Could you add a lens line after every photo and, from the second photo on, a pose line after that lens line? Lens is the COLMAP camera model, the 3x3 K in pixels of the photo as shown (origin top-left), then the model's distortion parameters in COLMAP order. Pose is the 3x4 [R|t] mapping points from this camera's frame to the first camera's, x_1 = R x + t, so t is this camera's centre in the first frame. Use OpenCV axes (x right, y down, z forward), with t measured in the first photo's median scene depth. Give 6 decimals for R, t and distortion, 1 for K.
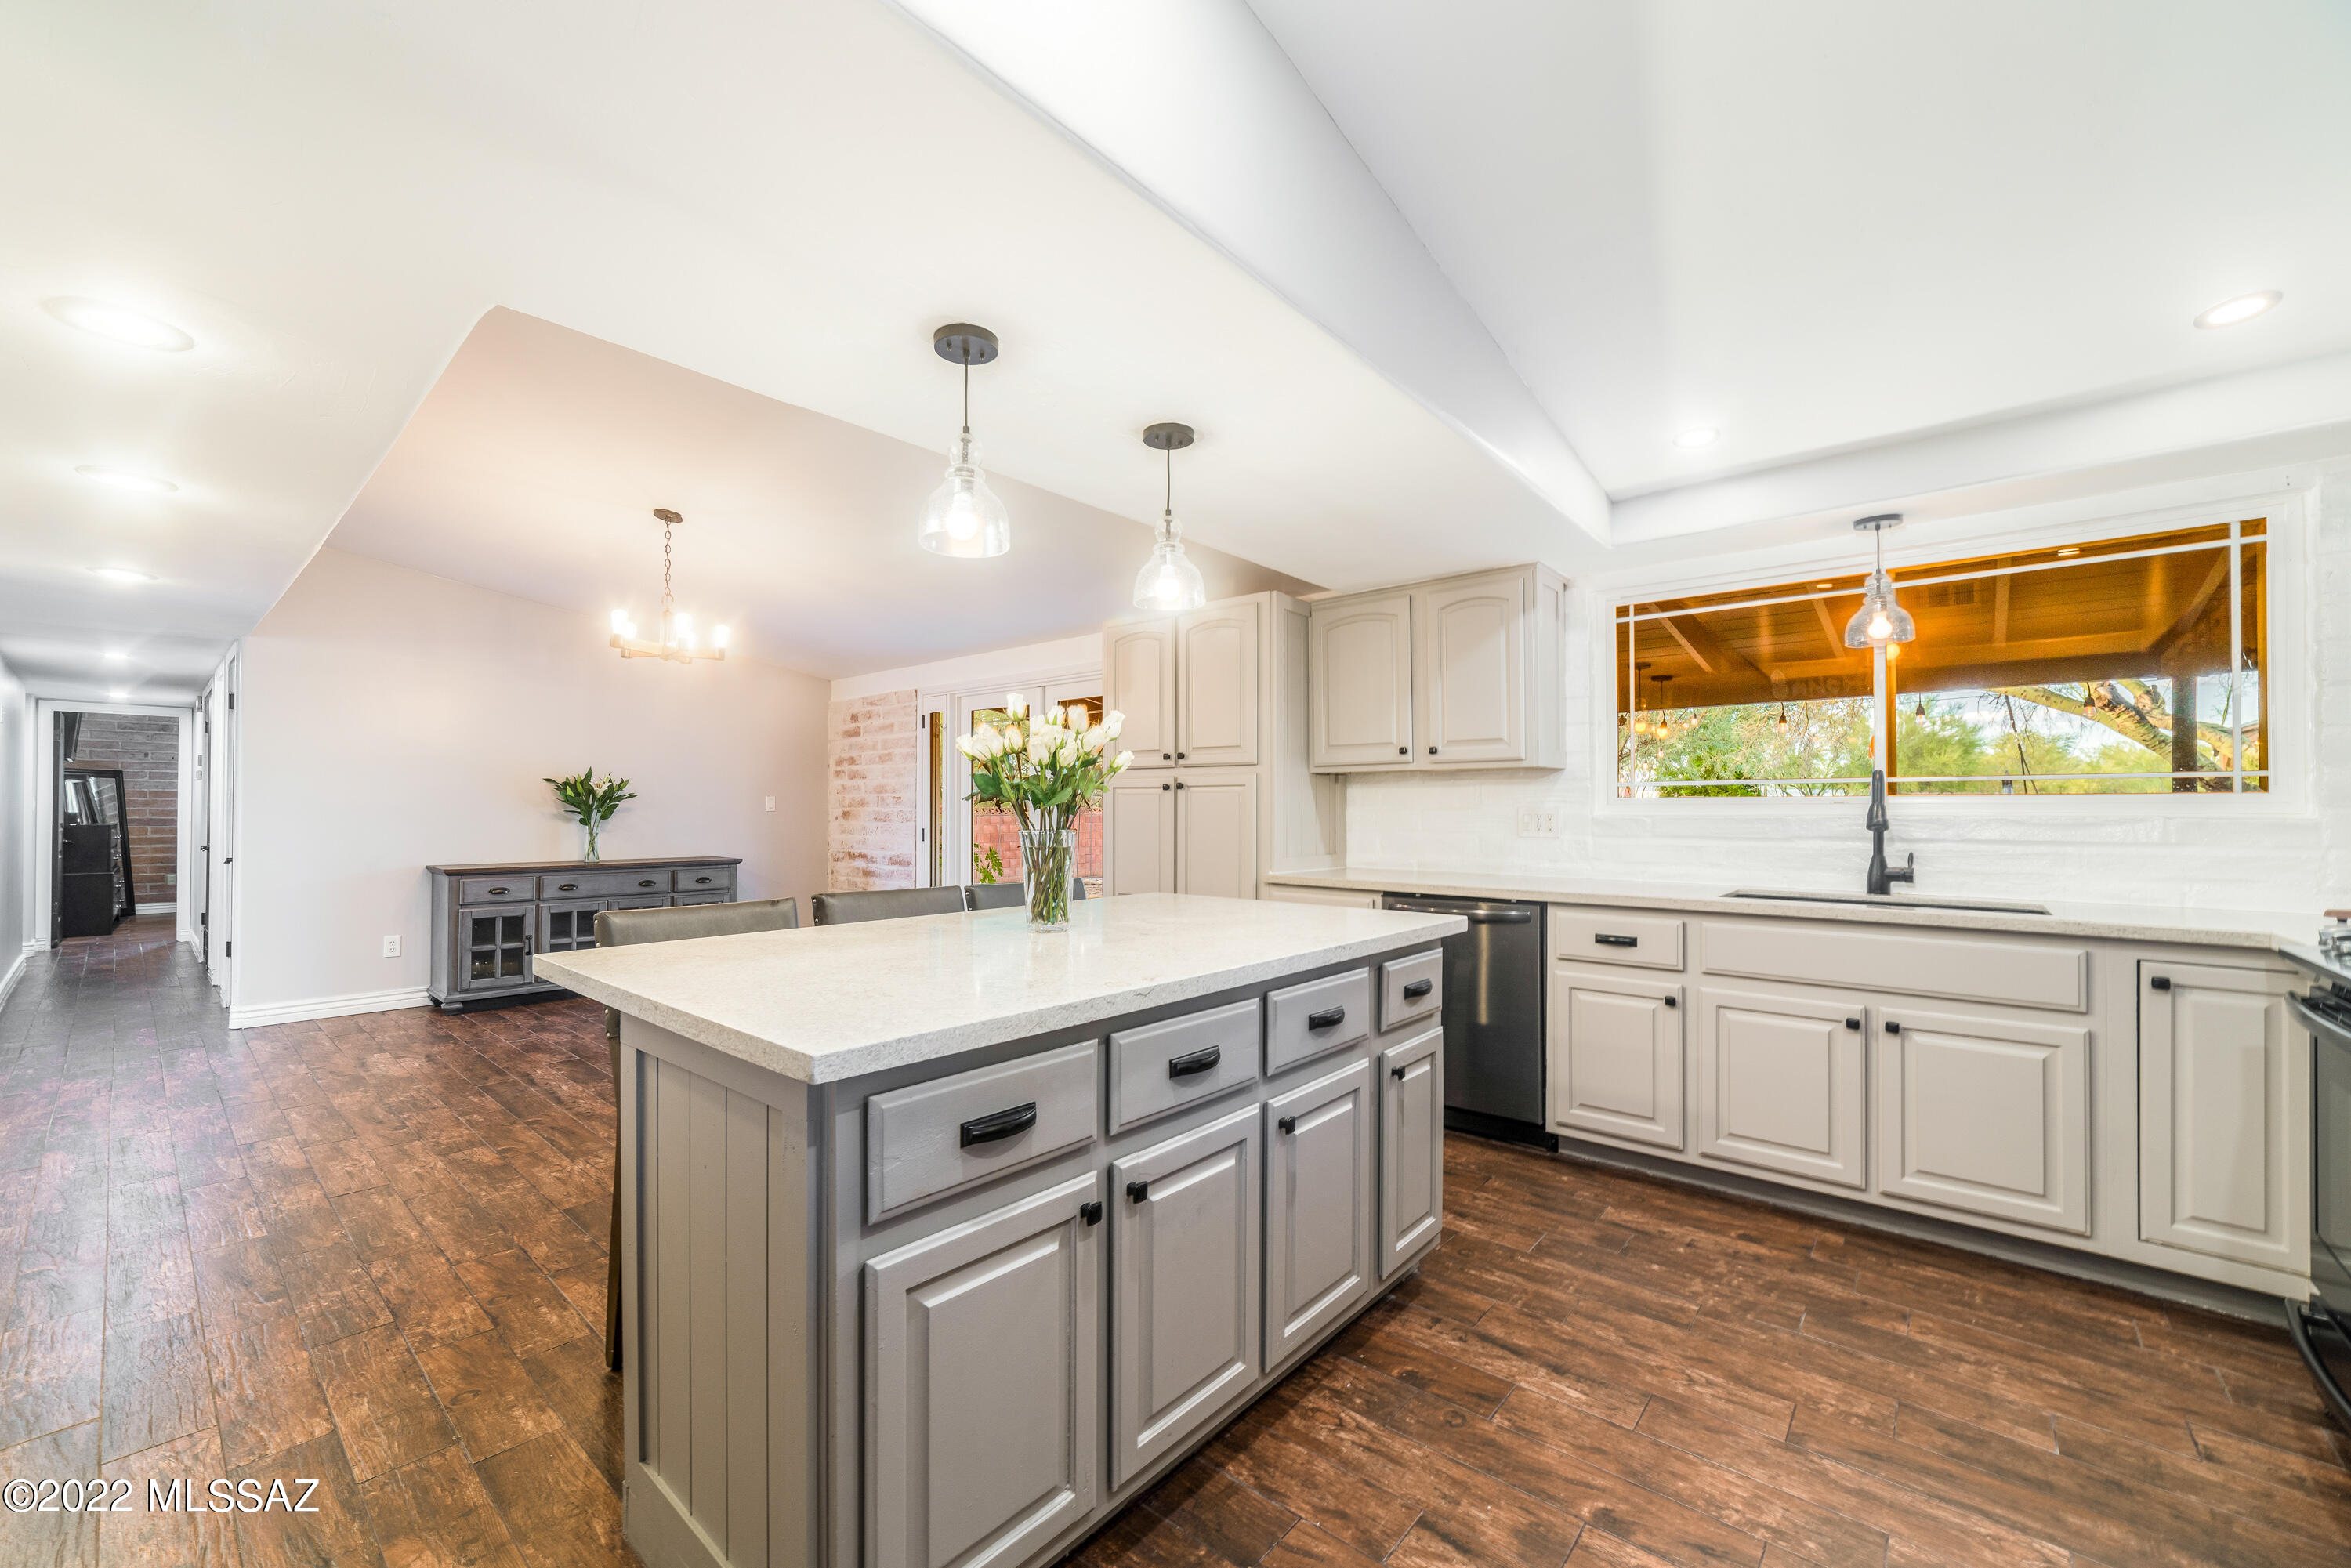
lens RADIAL K [[925.2, 0, 1154.7], [0, 925.2, 796.1], [0, 0, 1]] dist [-0.027319, 0.013013]
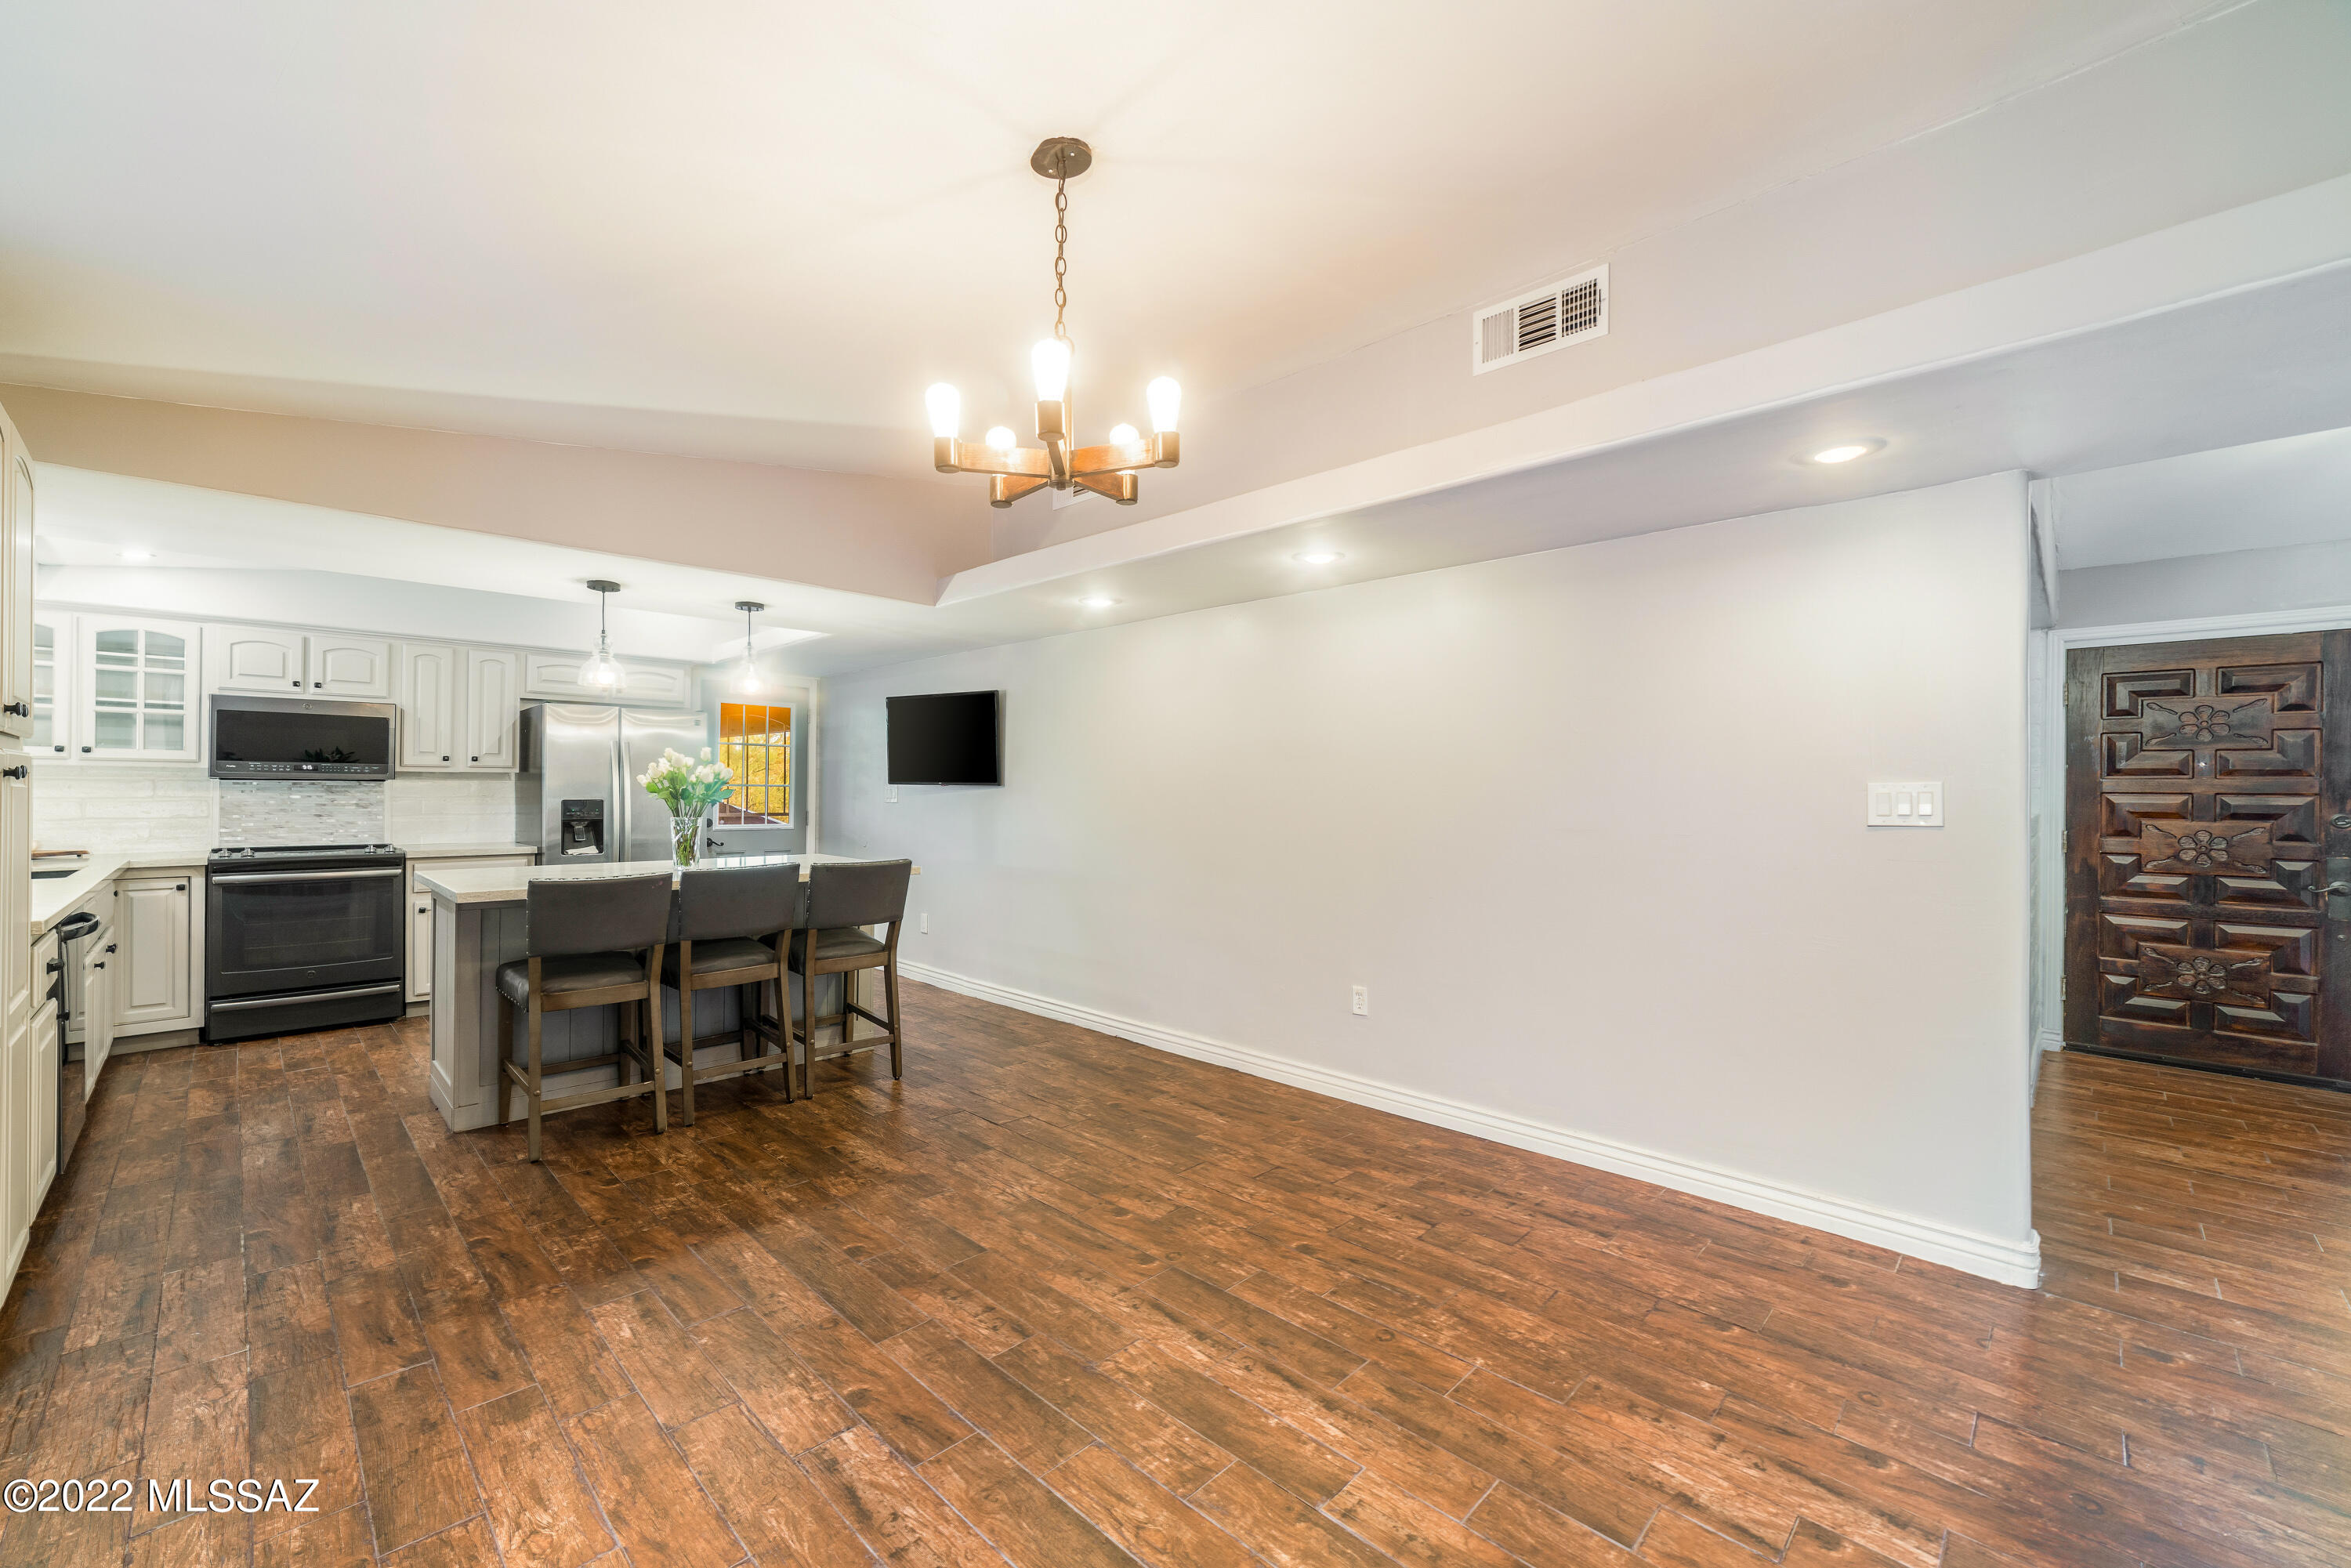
lens RADIAL K [[933.8, 0, 1129.4], [0, 933.8, 787.9], [0, 0, 1]] dist [-0.025744, 0.007178]
pose [[-0.996593, -0.007500, 0.082137, -0.818246], [-0.008794, 0.999843, -0.015402, -0.000825], [-0.082009, -0.016072, -0.996502, 1.954980]]
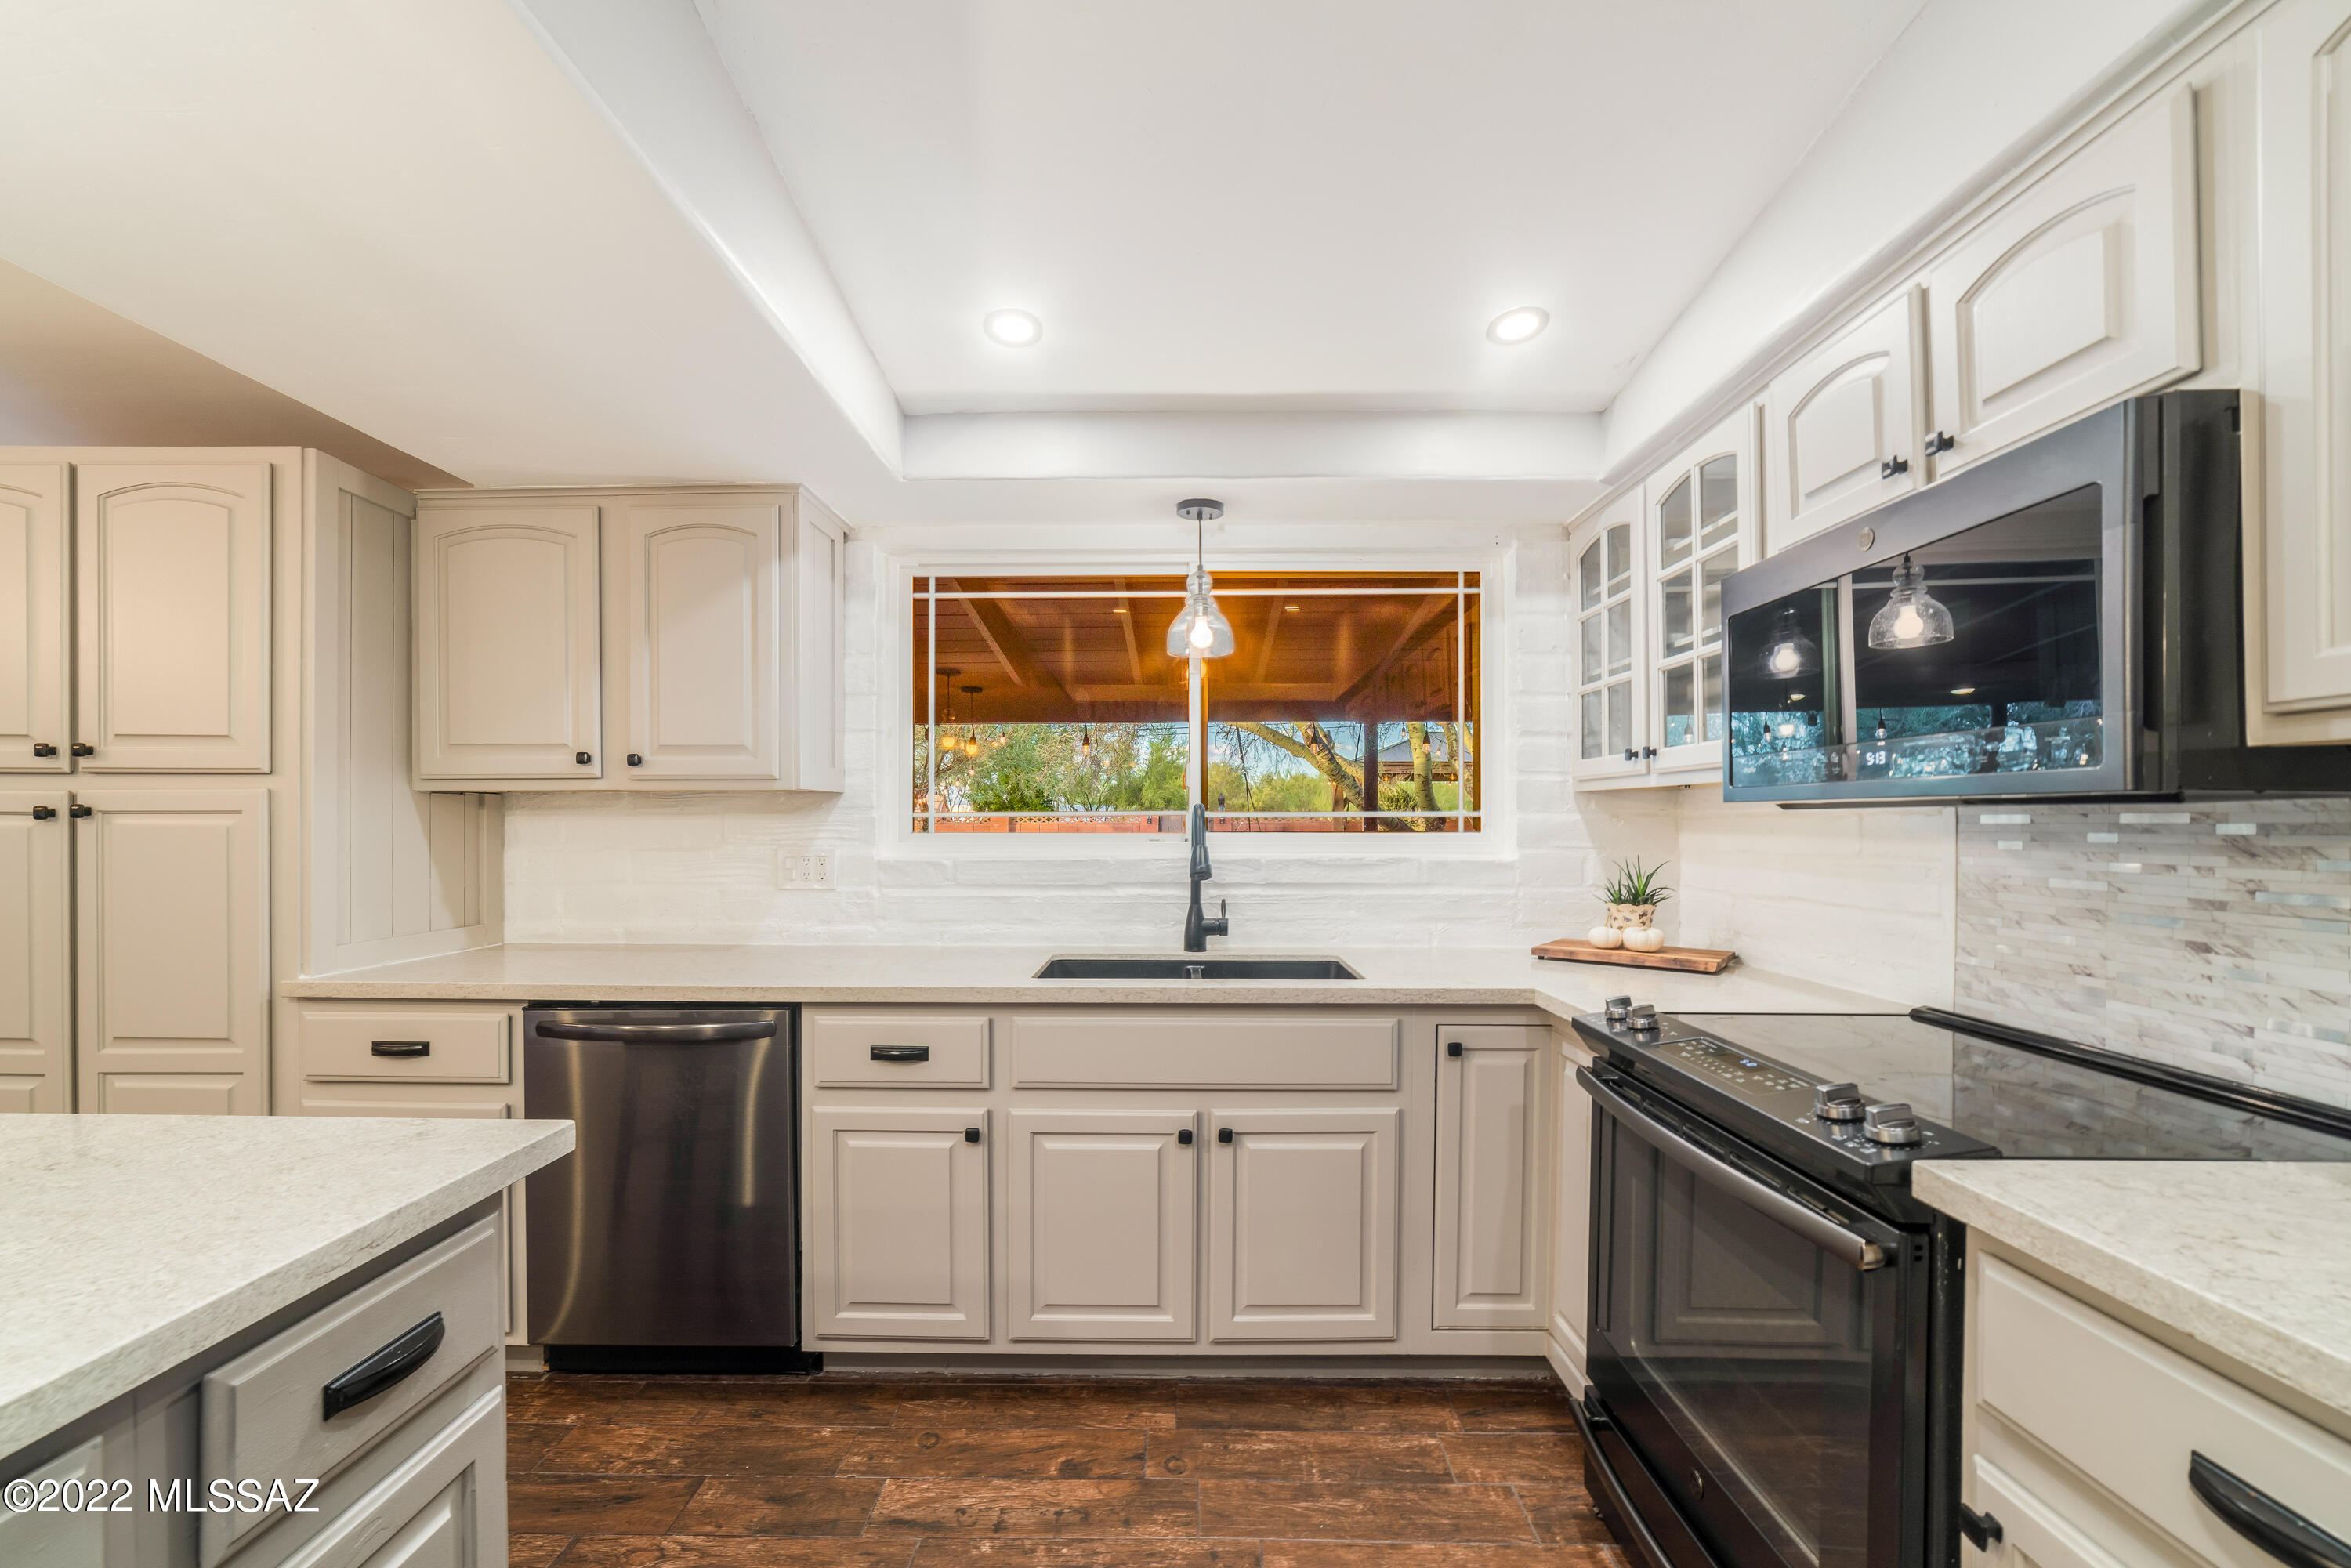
lens RADIAL K [[932.8, 0, 1171.1], [0, 932.8, 820.8], [0, 0, 1]] dist [-0.015153, 0.000162]
pose [[0.757745, -0.001631, 0.652549, 0.203720], [-0.008042, 0.999898, 0.011838, -0.022465], [-0.652502, -0.014218, 0.757654, 0.349551]]
